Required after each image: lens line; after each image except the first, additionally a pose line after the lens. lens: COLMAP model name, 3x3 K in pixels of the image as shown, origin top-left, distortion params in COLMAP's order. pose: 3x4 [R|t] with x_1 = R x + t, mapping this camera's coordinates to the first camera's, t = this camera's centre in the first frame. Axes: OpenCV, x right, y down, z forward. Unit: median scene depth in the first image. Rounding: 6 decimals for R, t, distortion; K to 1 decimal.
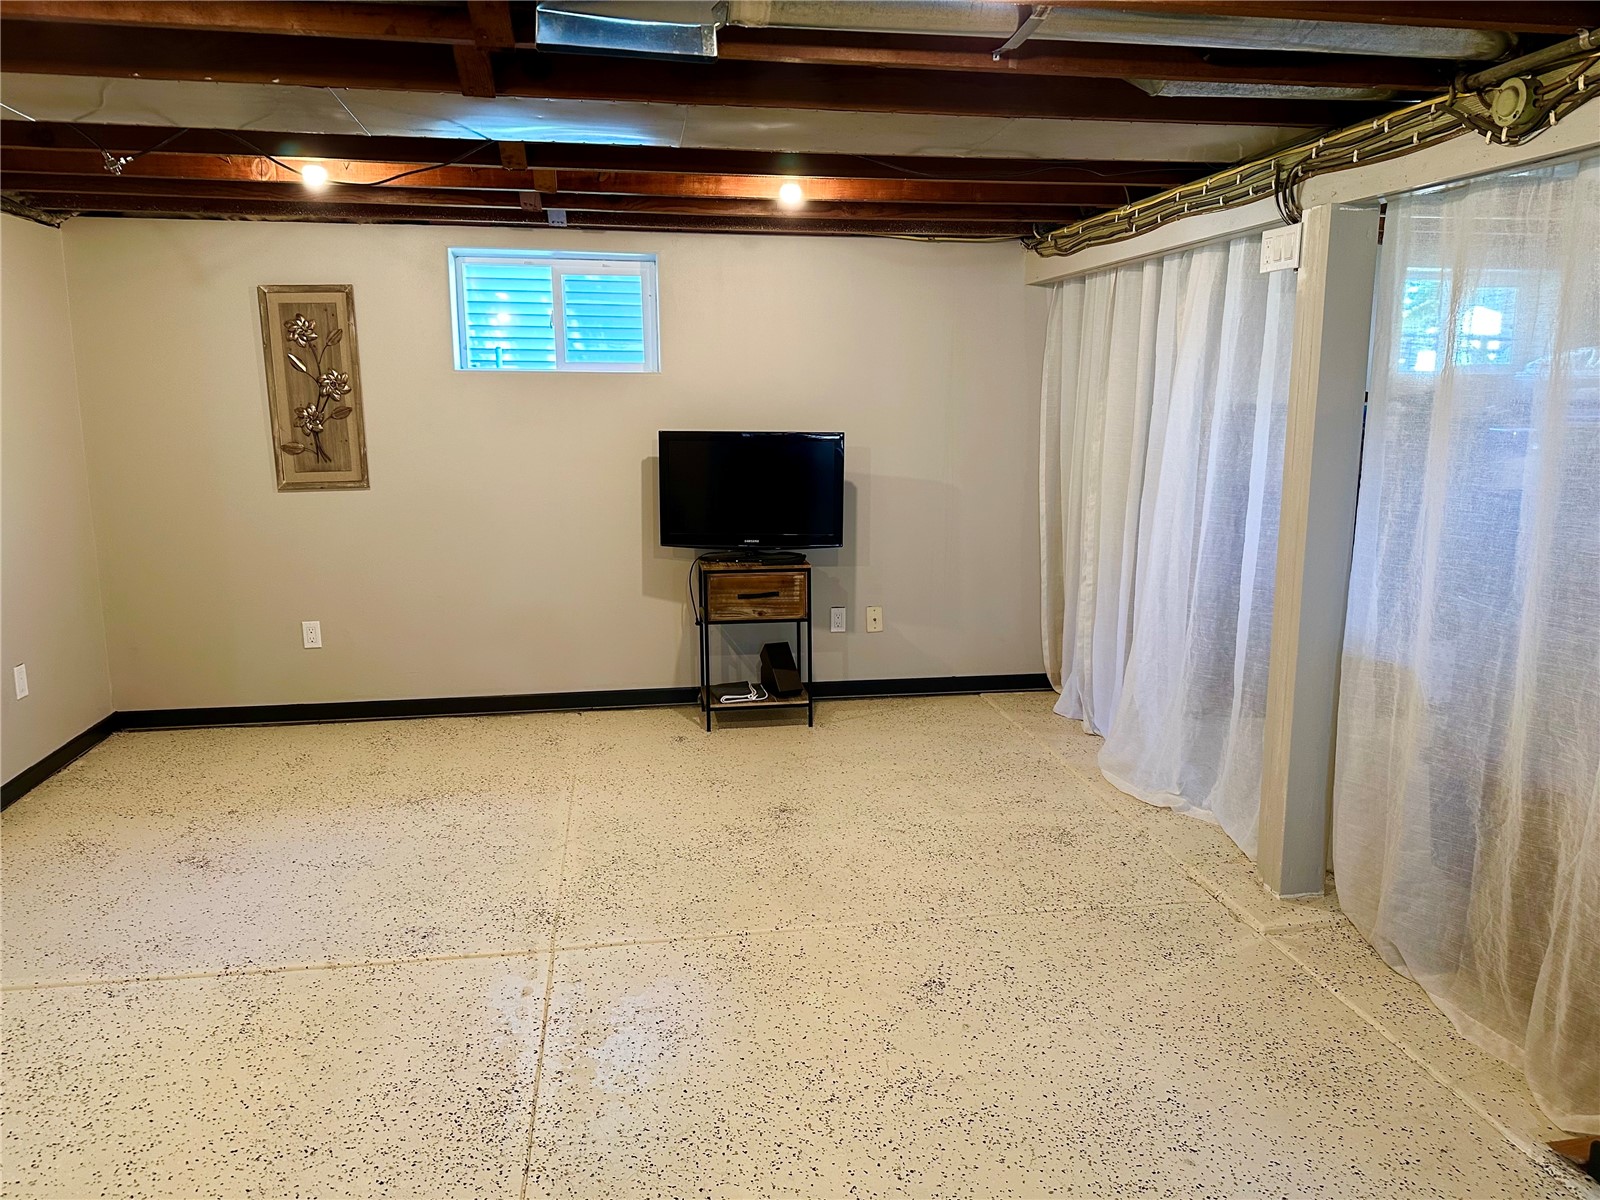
lens RADIAL K [[1149.2, 0, 800.0], [0, 1149.2, 600.0], [0, 0, 1]] dist [0.204136, -0.396204]
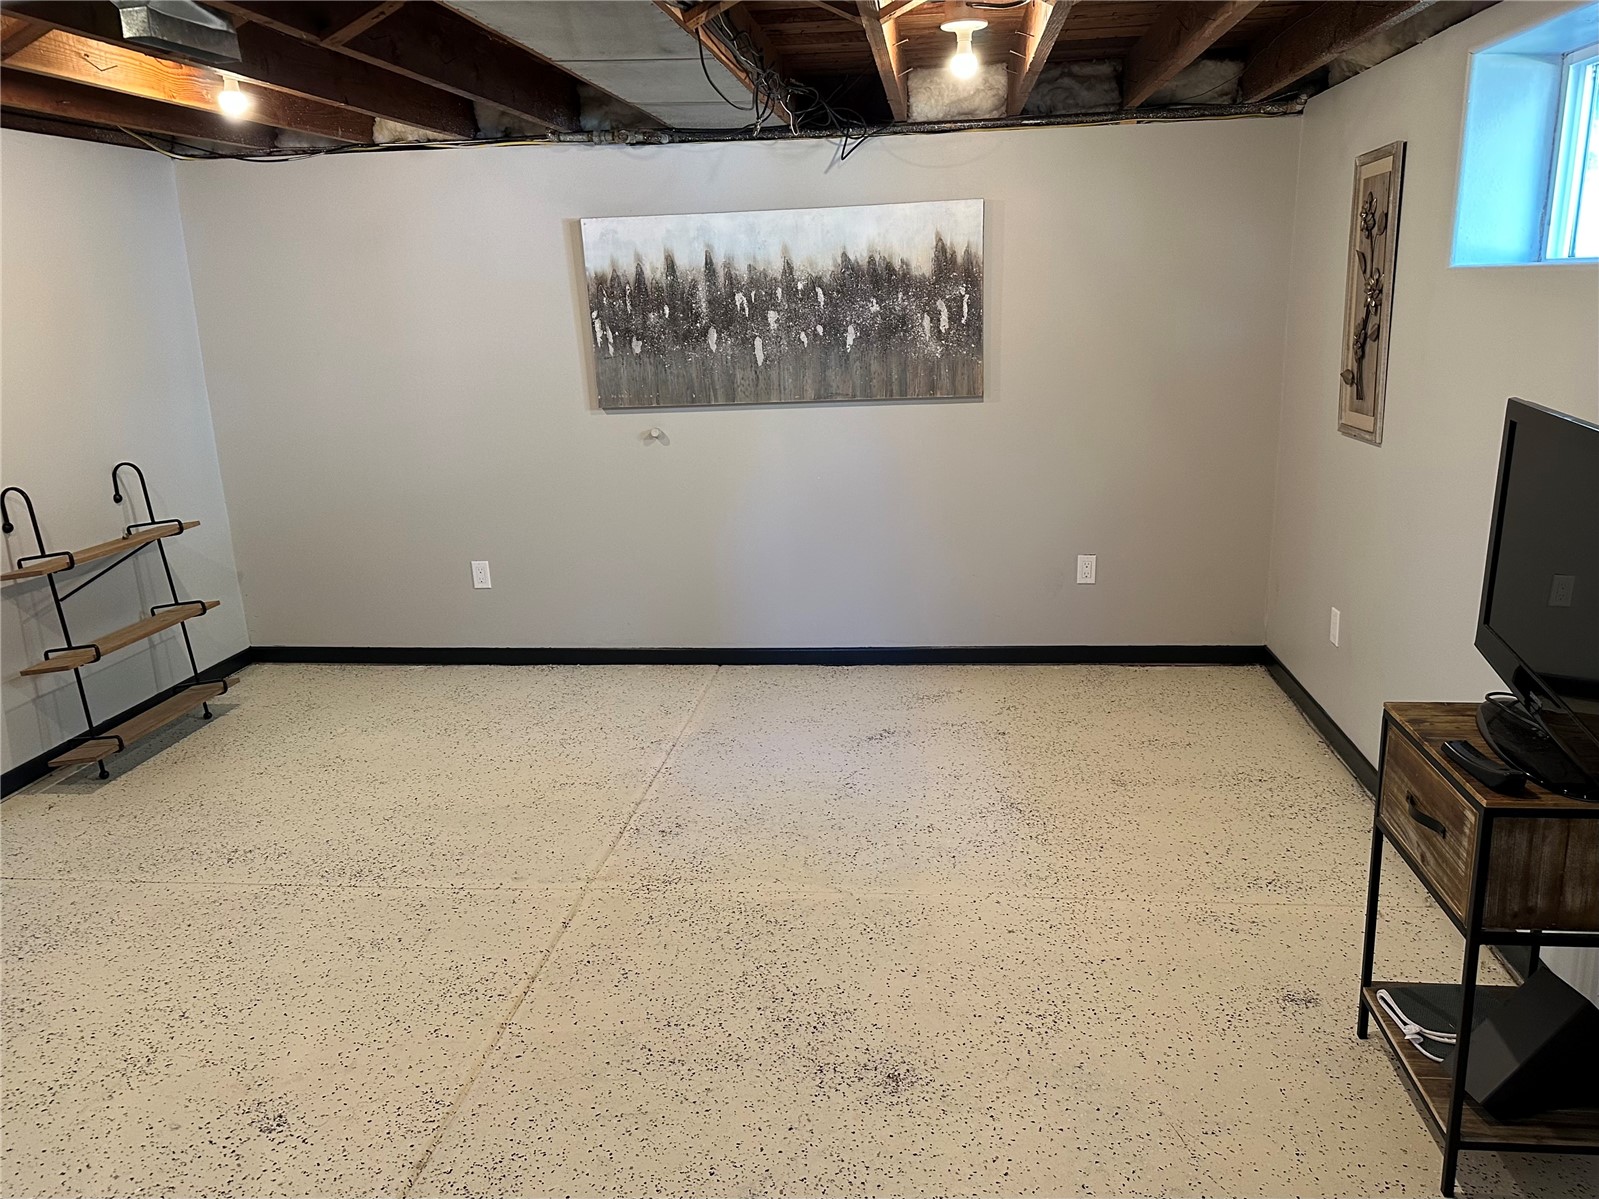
lens RADIAL K [[1148.5, 0, 799.5], [0, 1148.5, 599.5], [0, 0, 1]] dist [0.204136, -0.396204]
pose [[-0.277482, 0.247432, -0.928322, 0.383639], [-0.140051, 0.945527, 0.293880, -0.163312], [0.950468, 0.211559, -0.227714, 0.851522]]
